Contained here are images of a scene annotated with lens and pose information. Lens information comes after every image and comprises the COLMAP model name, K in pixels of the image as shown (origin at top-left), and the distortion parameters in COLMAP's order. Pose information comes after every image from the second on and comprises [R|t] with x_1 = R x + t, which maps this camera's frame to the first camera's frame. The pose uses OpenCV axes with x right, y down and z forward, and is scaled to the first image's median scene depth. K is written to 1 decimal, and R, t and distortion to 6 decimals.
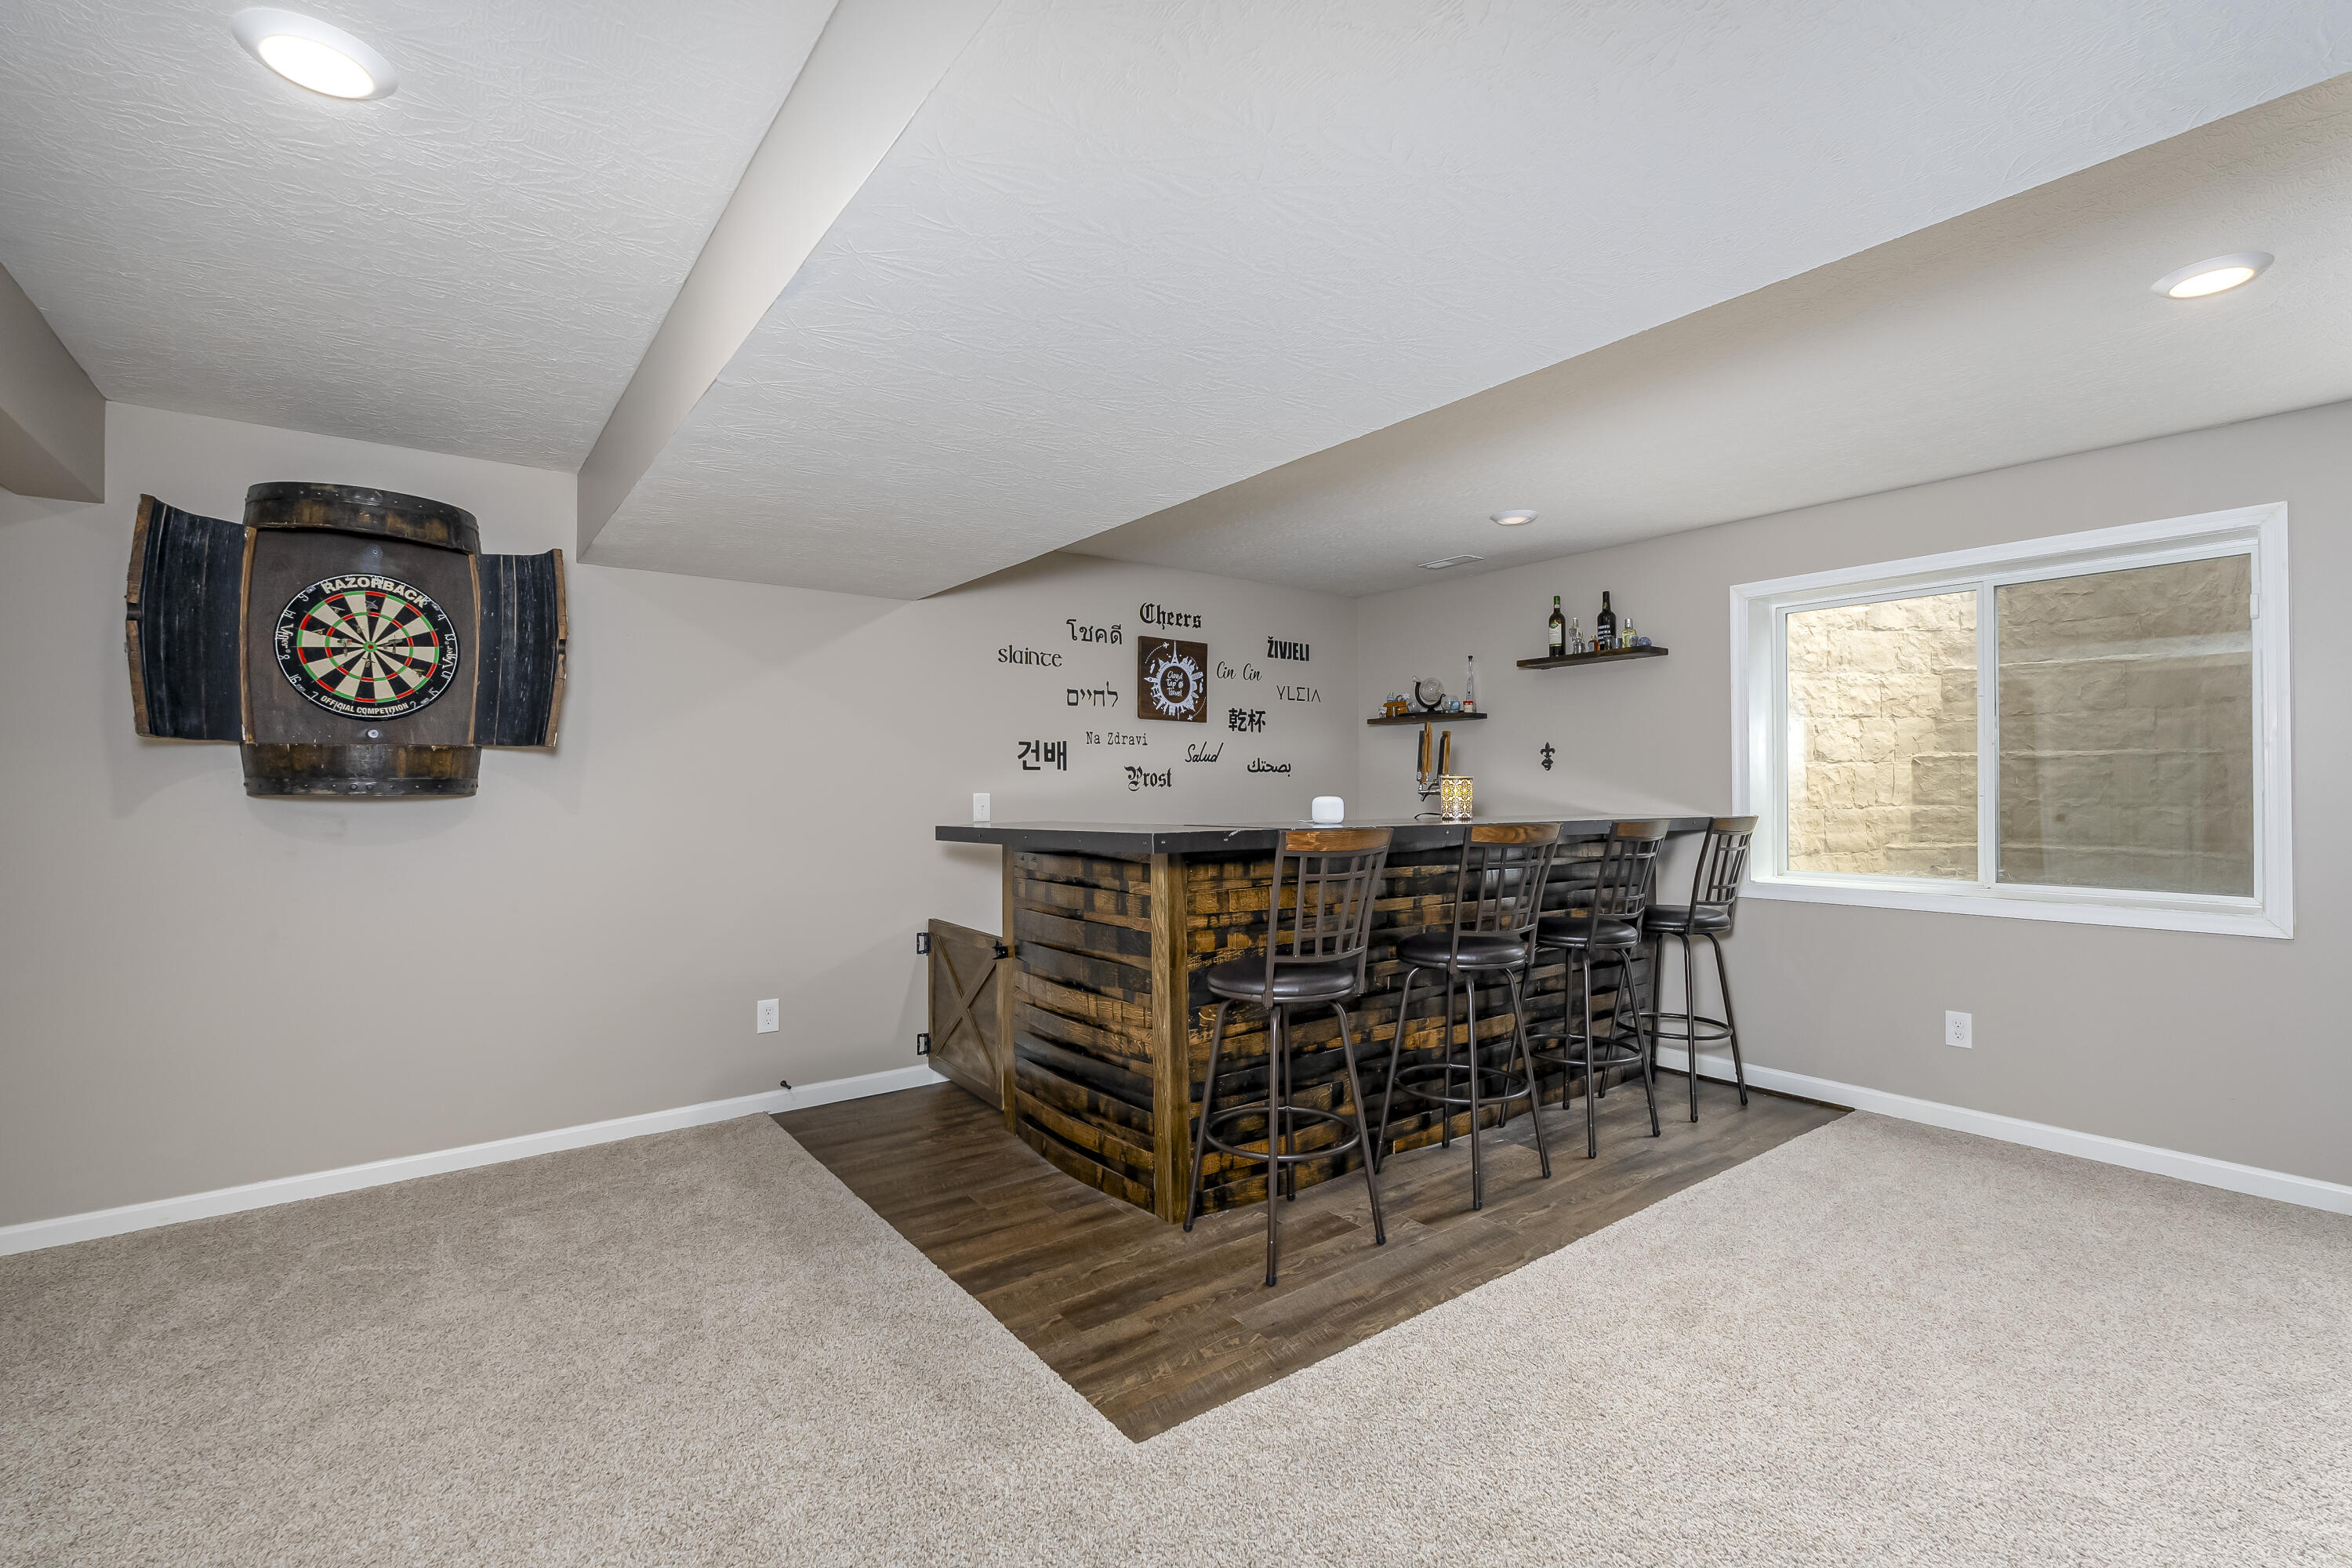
lens RADIAL K [[1030.1, 0, 1217.8], [0, 1030.1, 787.7], [0, 0, 1]] dist [-0.006962, 0.001655]
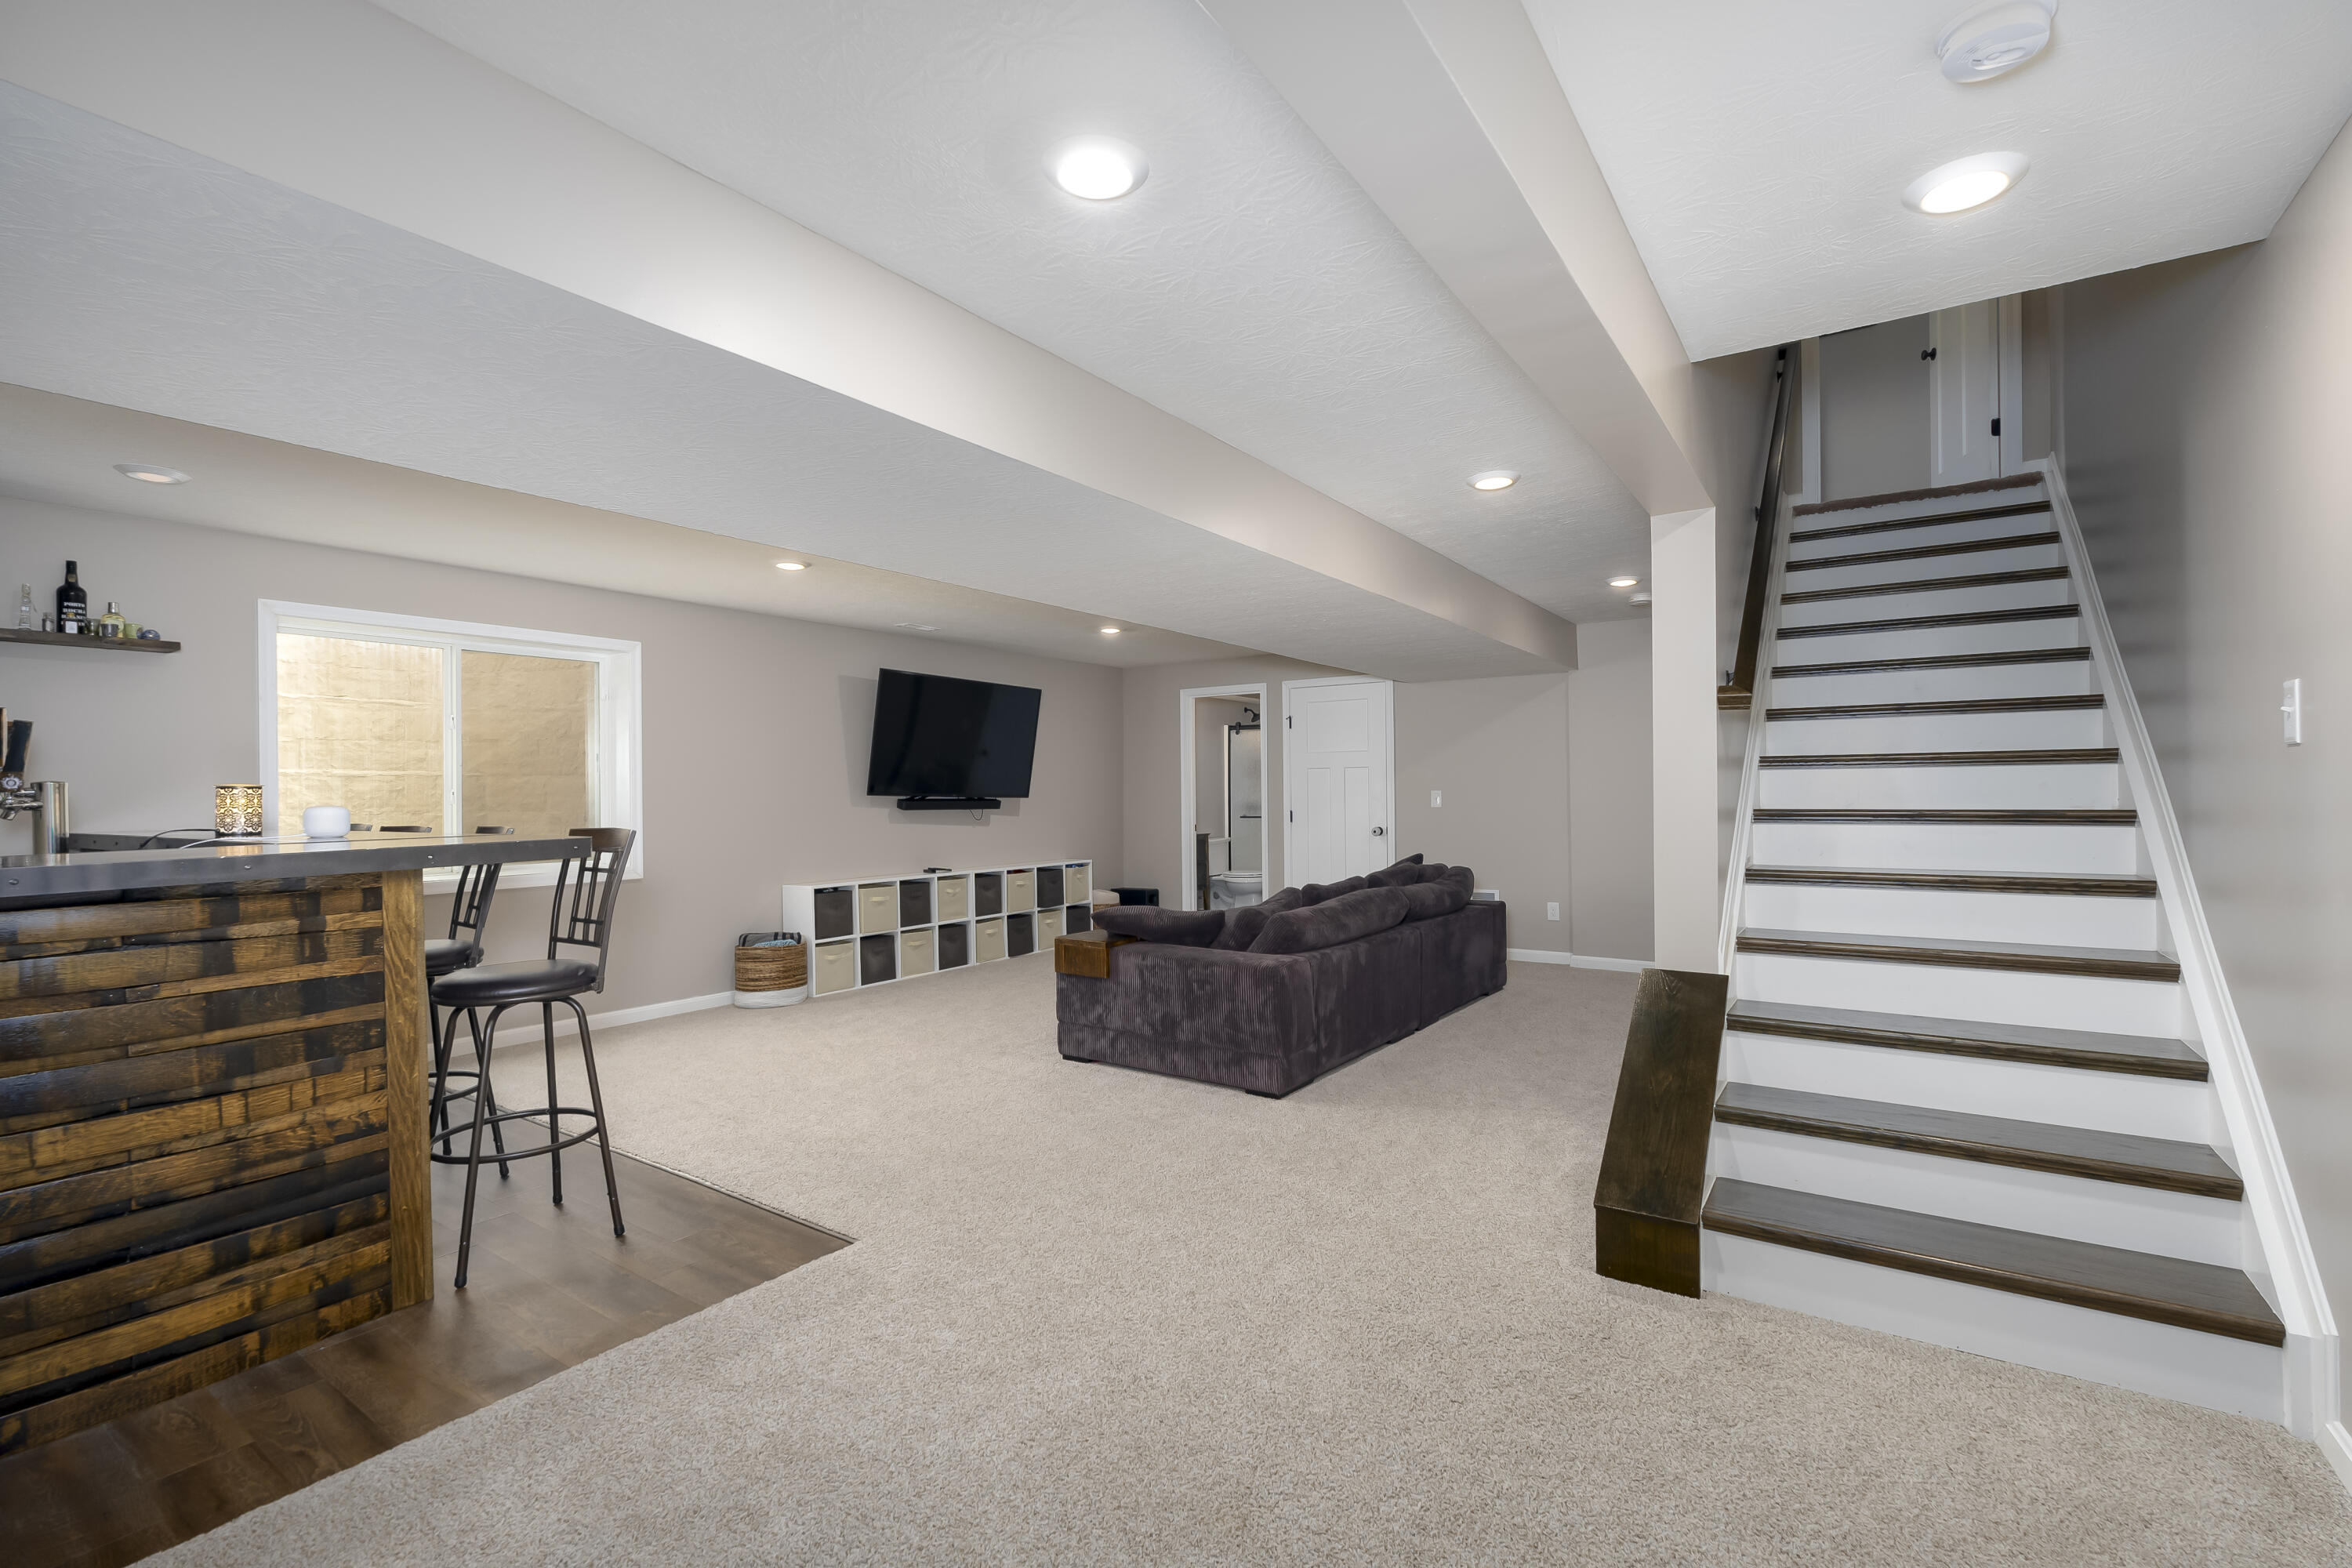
lens RADIAL K [[1030.1, 0, 1174.2], [0, 1030.1, 789.2], [0, 0, 1]] dist [-0.006962, 0.001655]
pose [[-0.286476, 0.007958, 0.958054, -0.914788], [0.013521, 0.999900, -0.004263, 0.007382], [-0.957992, 0.011733, -0.286555, 0.561377]]
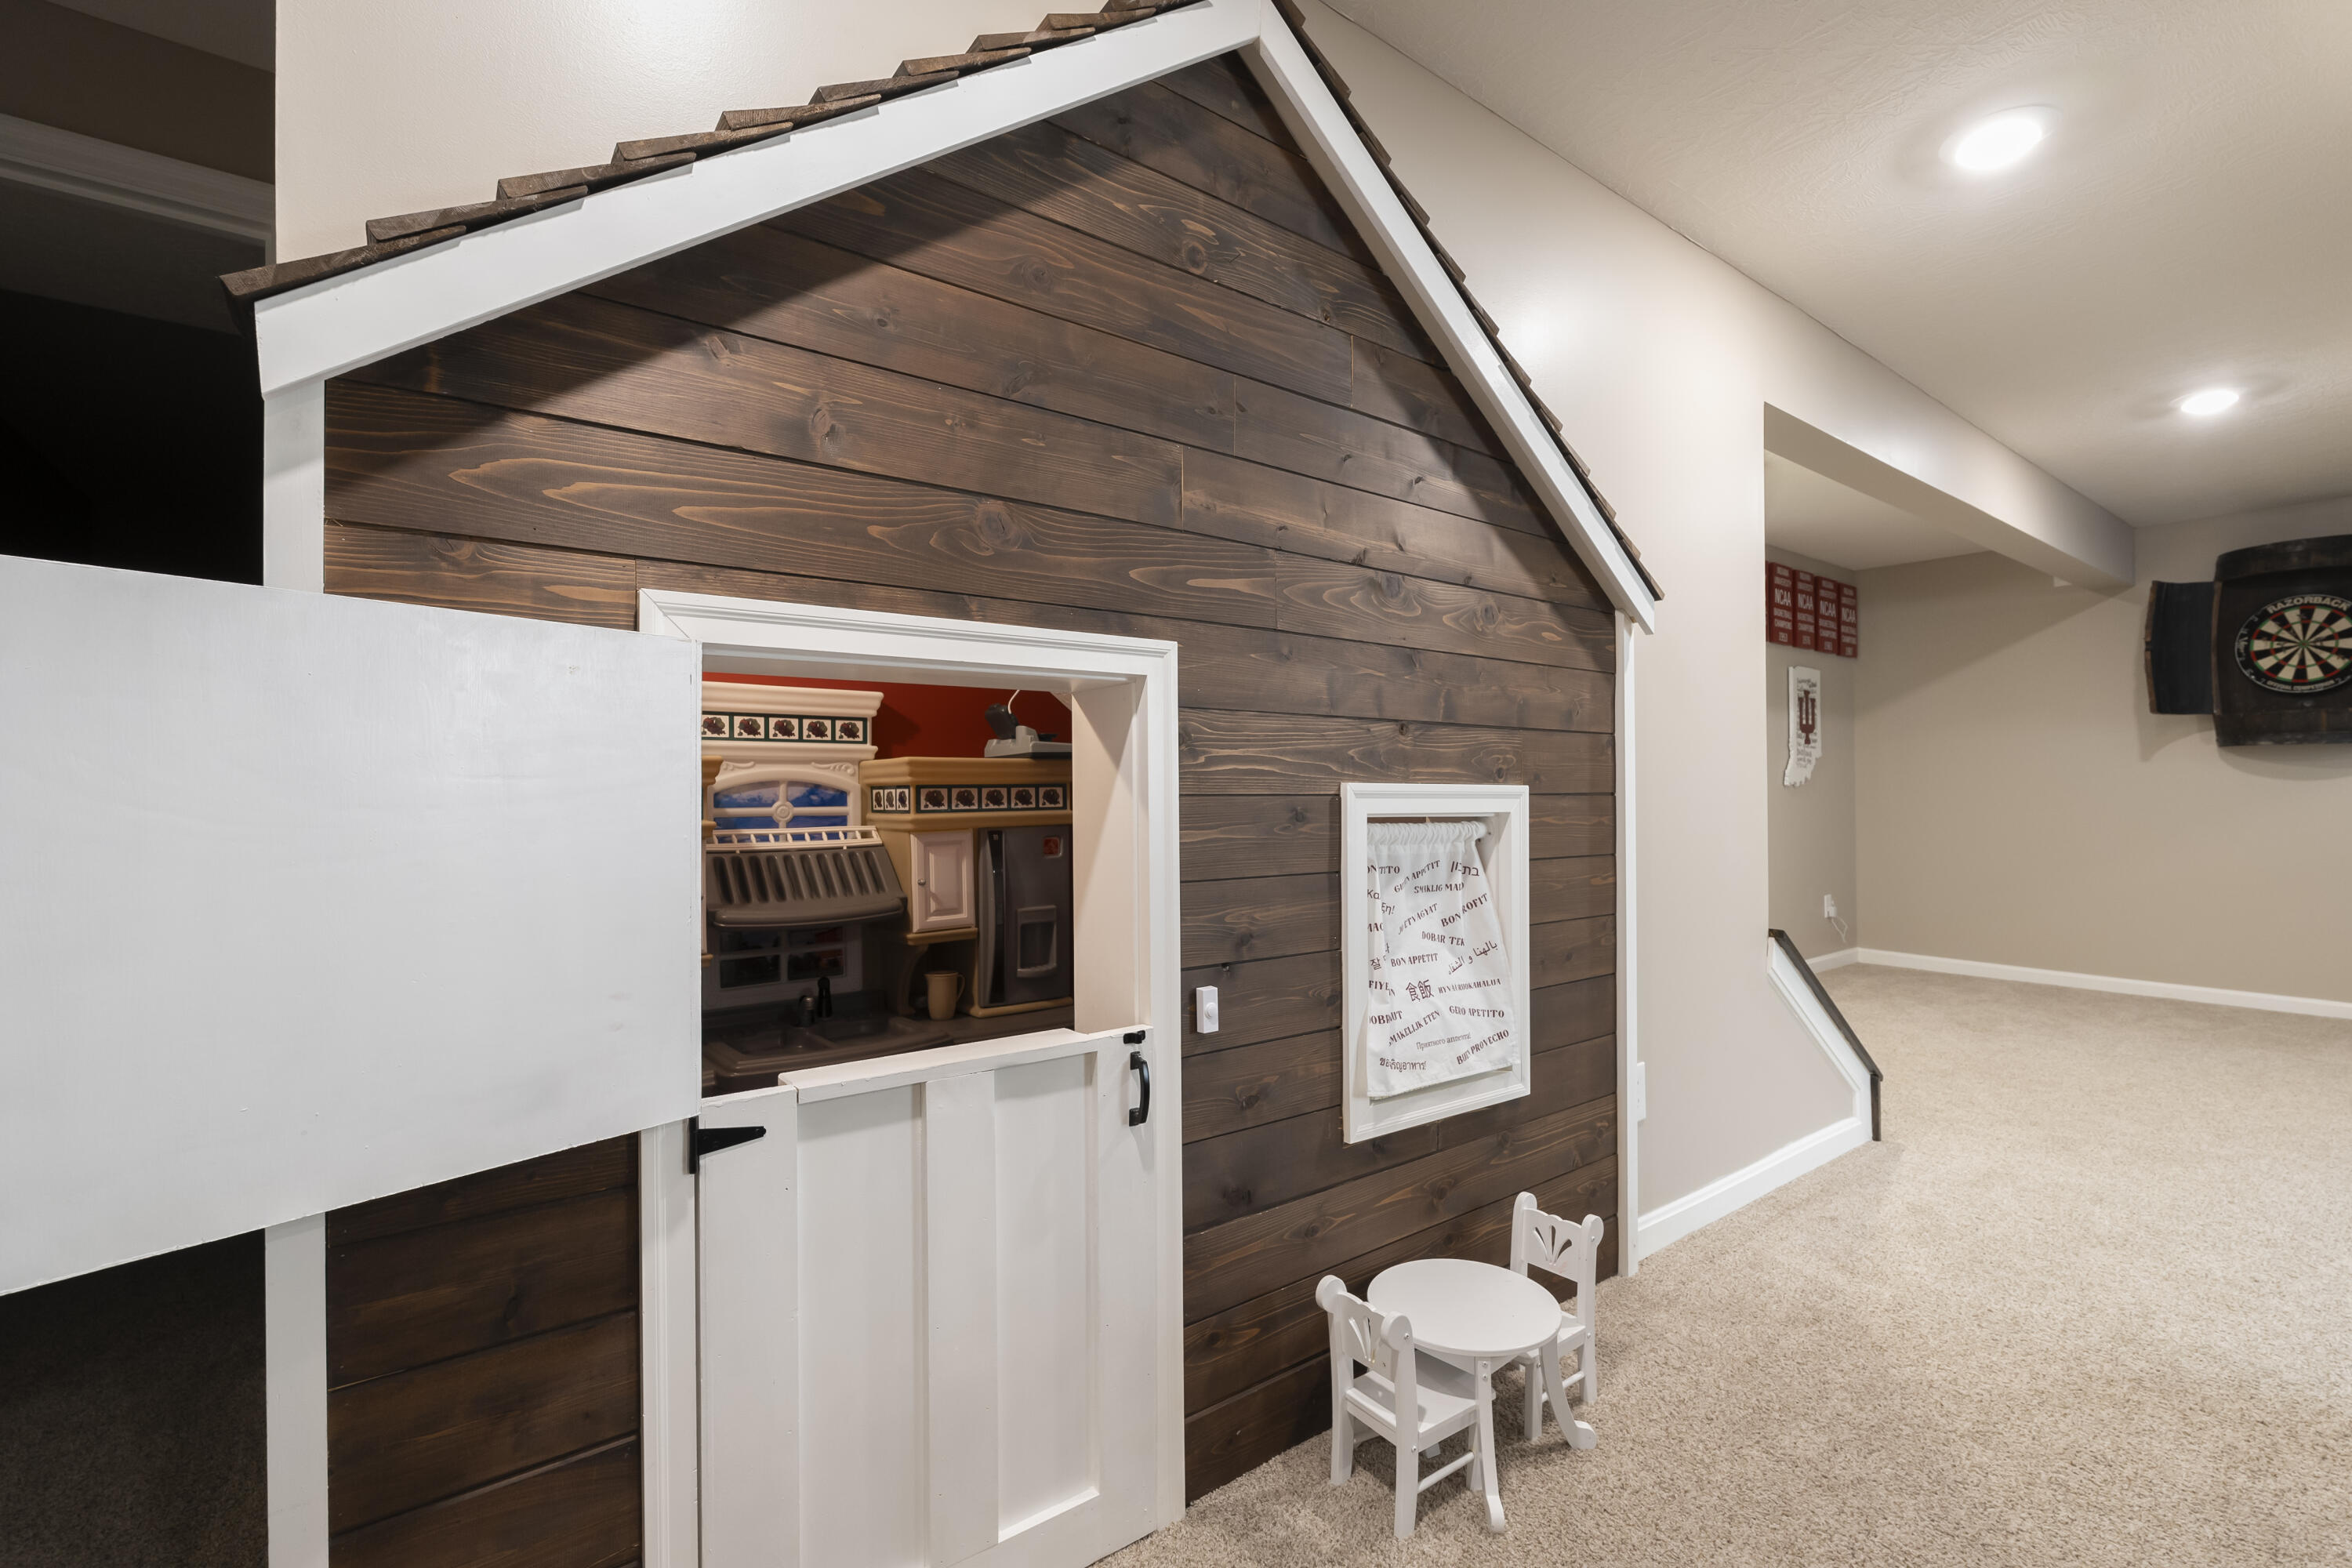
lens RADIAL K [[1030.1, 0, 1178.1], [0, 1030.1, 783.1], [0, 0, 1]] dist [-0.006962, 0.001655]
pose [[-0.027931, -0.001568, -0.999609, 0.678016], [-0.000139, 0.999999, -0.001565, 0.063462], [0.999610, 0.000095, -0.027931, -0.564713]]
